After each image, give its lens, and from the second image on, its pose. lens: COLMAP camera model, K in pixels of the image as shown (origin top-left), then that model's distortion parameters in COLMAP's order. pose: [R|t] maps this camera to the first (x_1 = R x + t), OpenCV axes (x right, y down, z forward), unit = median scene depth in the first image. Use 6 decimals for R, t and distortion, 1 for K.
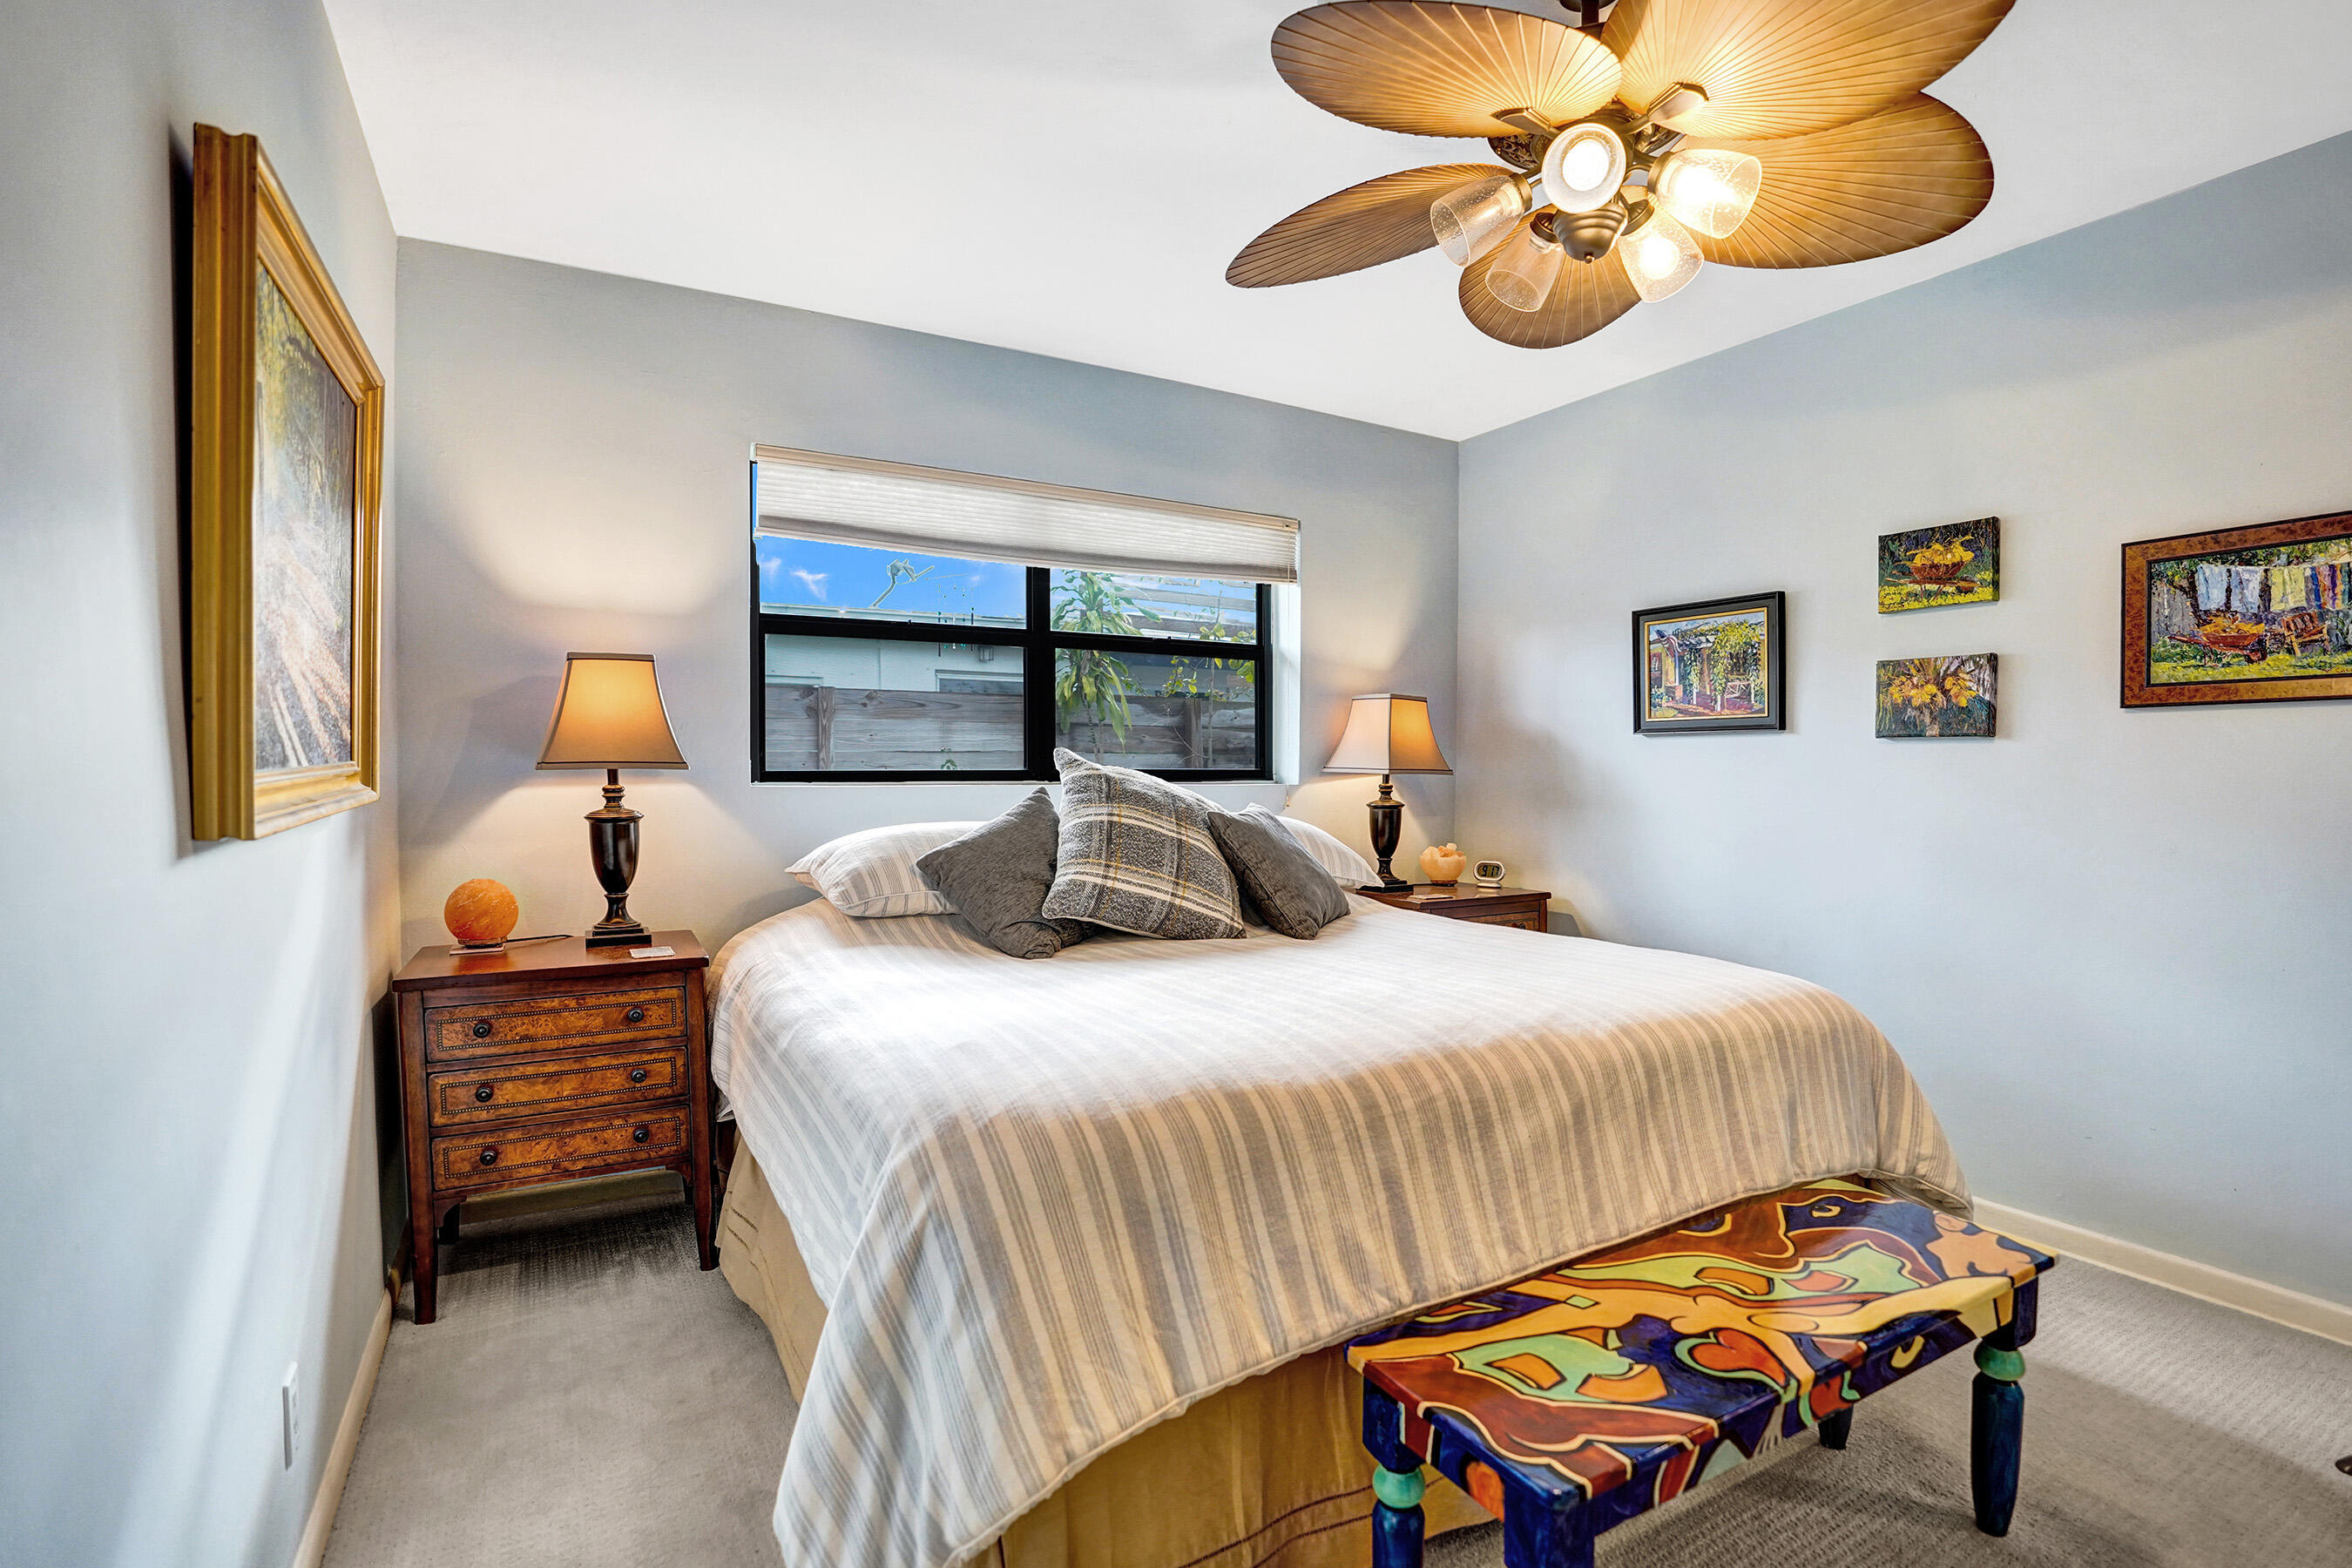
lens RADIAL K [[1147.6, 0, 1184.8], [0, 1147.6, 759.5], [0, 0, 1]] dist [-0.003048, -0.000617]
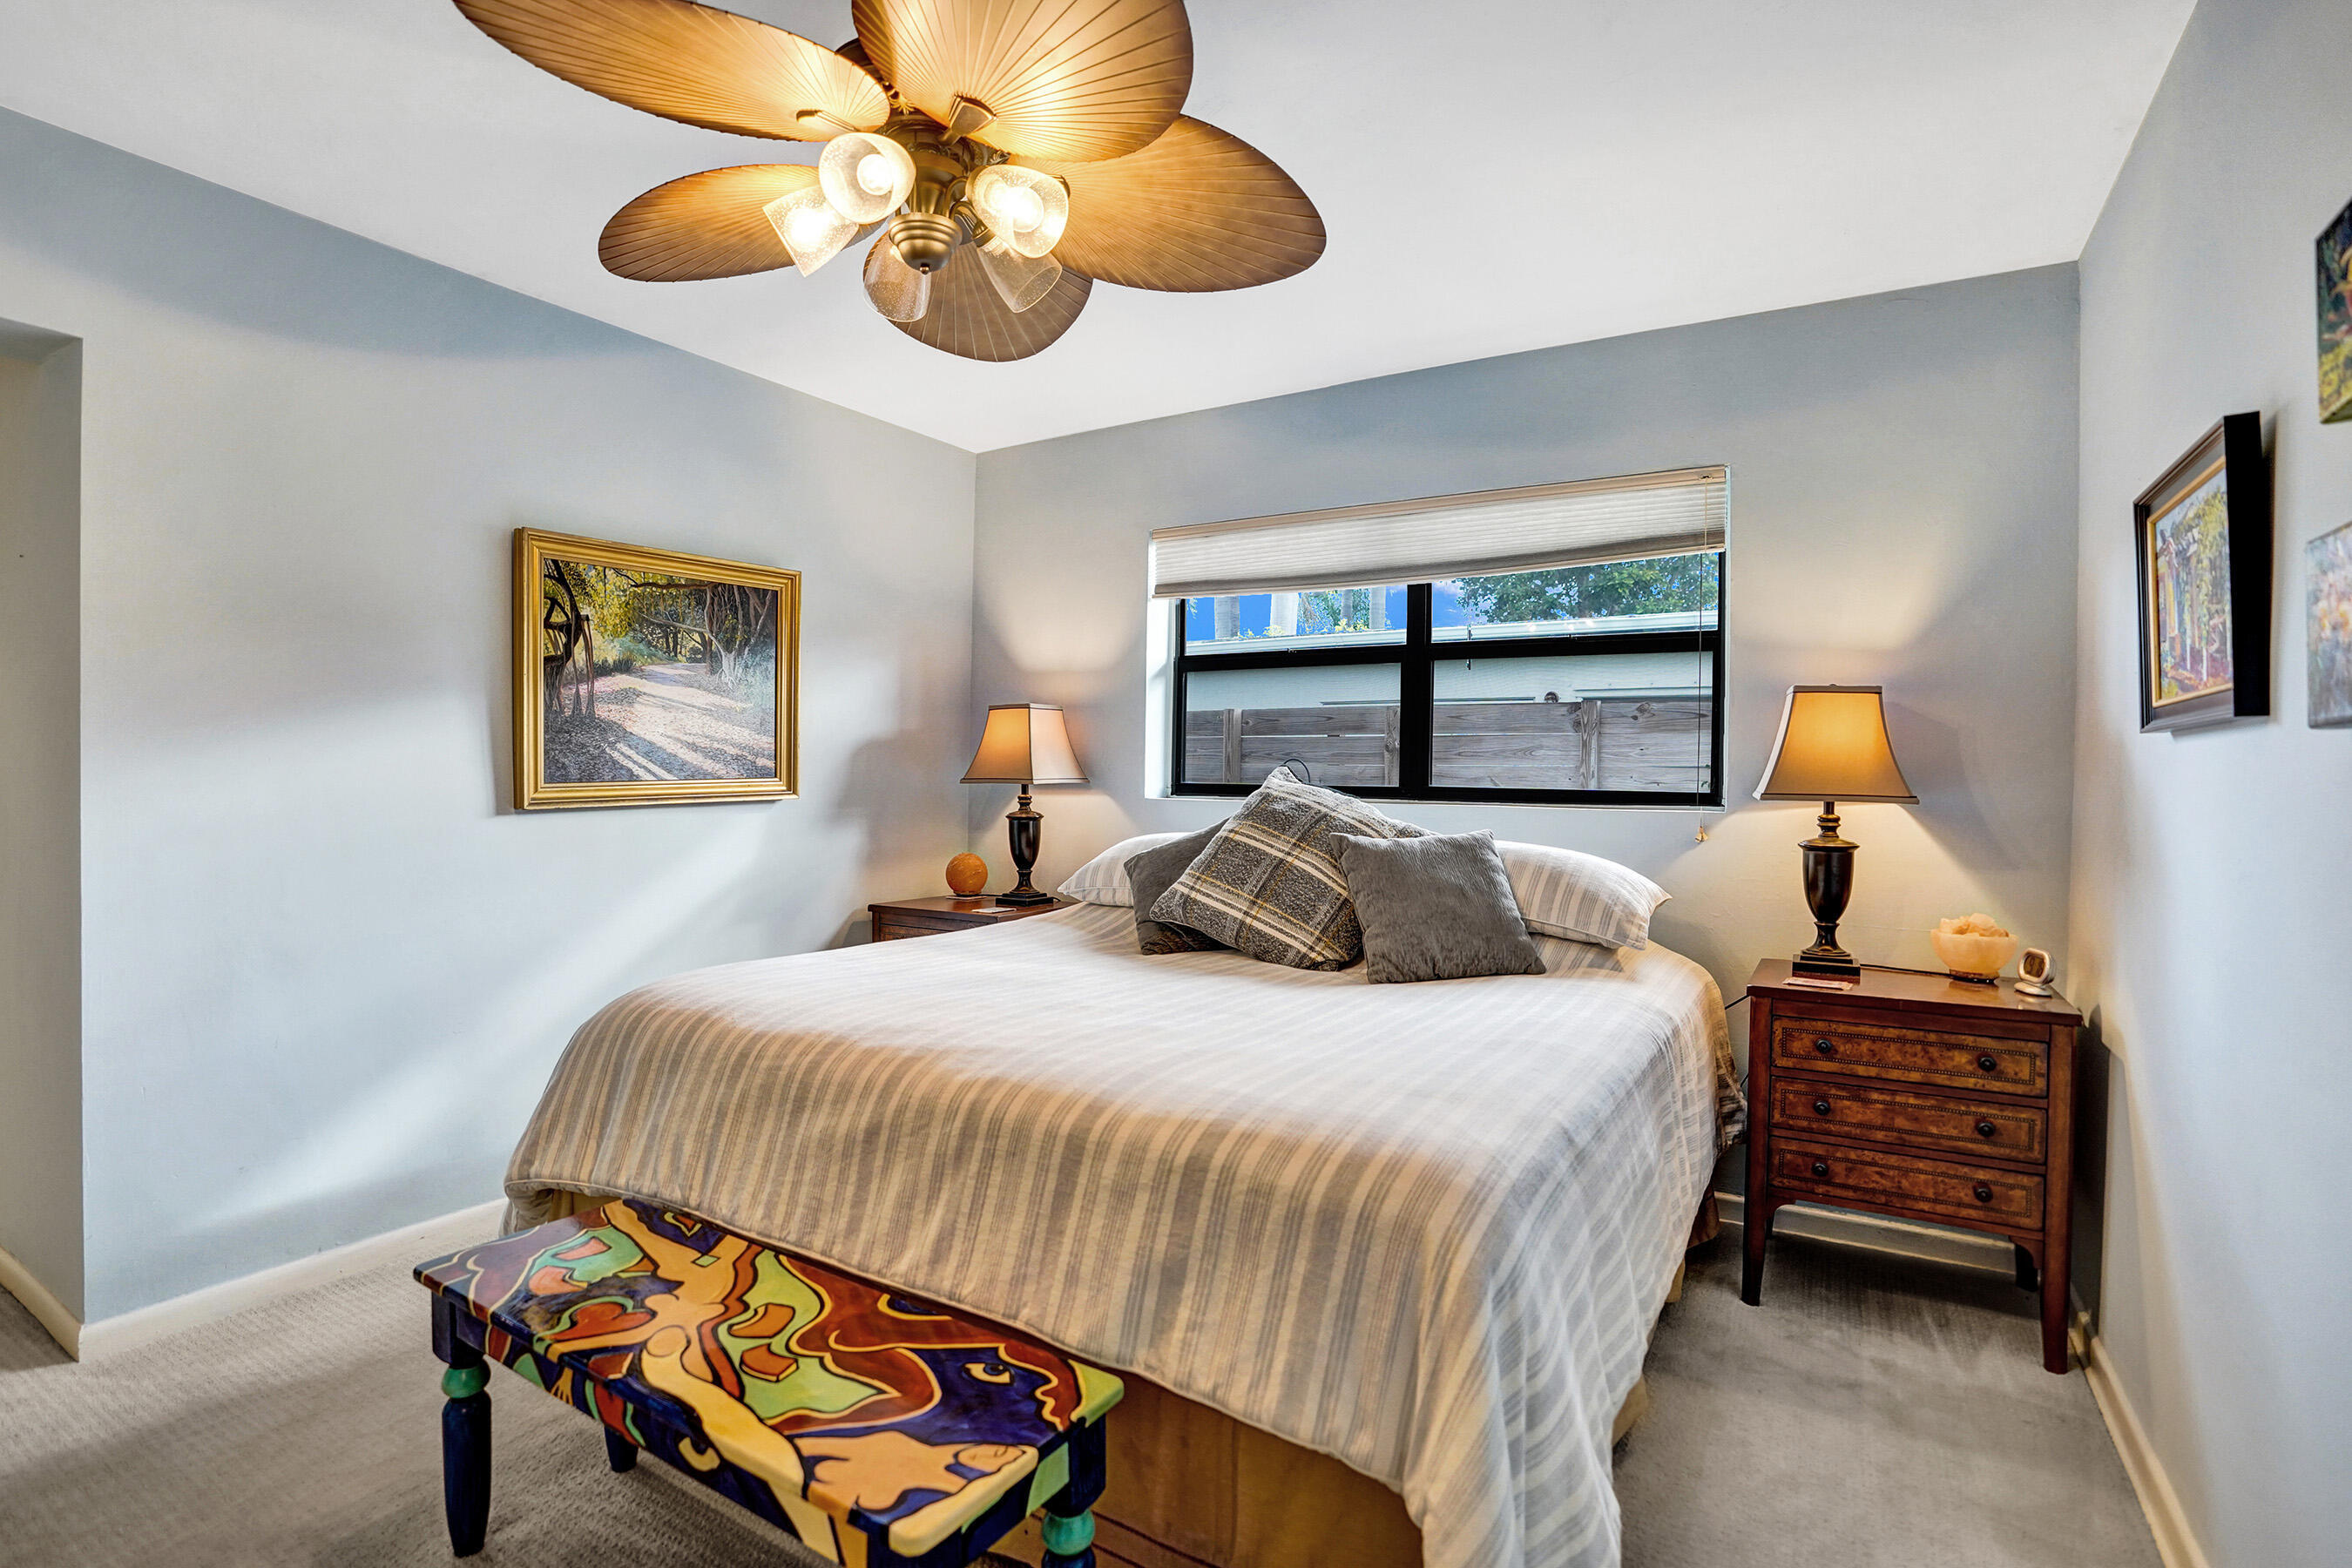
lens RADIAL K [[1112.9, 0, 1176.0], [0, 1112.9, 784.0], [0, 0, 1]] dist [-0.035964, 0.000192]
pose [[0.449822, 0.009863, -0.893064, 0.839176], [-0.014070, 0.999893, 0.003956, 0.003189], [0.893007, 0.010786, 0.449913, 0.522869]]
